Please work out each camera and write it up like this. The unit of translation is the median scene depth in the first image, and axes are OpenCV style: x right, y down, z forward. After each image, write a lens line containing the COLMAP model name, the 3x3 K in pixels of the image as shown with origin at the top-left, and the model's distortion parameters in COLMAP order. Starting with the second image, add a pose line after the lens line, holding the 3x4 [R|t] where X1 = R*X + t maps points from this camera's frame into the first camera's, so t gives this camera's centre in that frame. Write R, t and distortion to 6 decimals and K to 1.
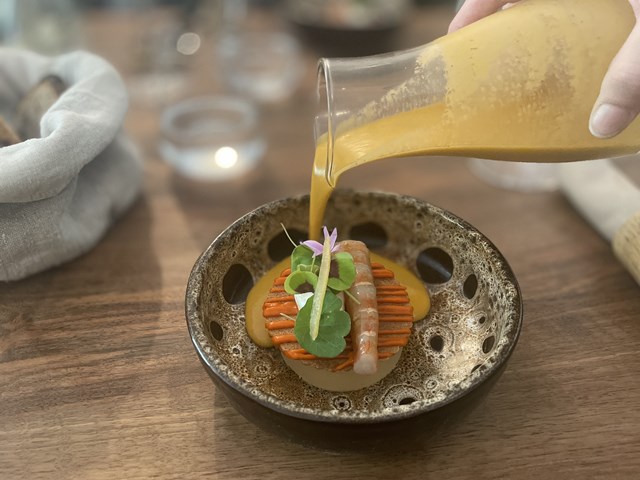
lens RADIAL K [[491.5, 0, 318.6], [0, 491.5, 229.8], [0, 0, 1]] dist [0.033820, -0.081459]
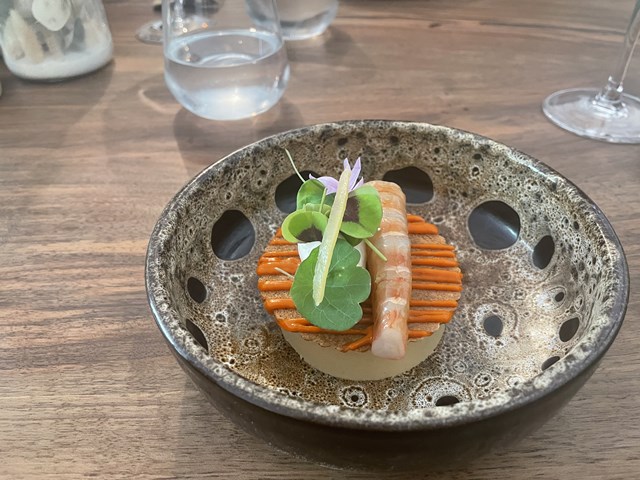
lens RADIAL K [[491.5, 0, 318.2], [0, 491.5, 239.0], [0, 0, 1]] dist [0.033820, -0.081459]
pose [[0.994644, 0.046097, -0.092517, 0.044784], [-0.042764, 0.998374, 0.037688, 0.087252], [0.094103, -0.033529, 0.994998, 0.256229]]
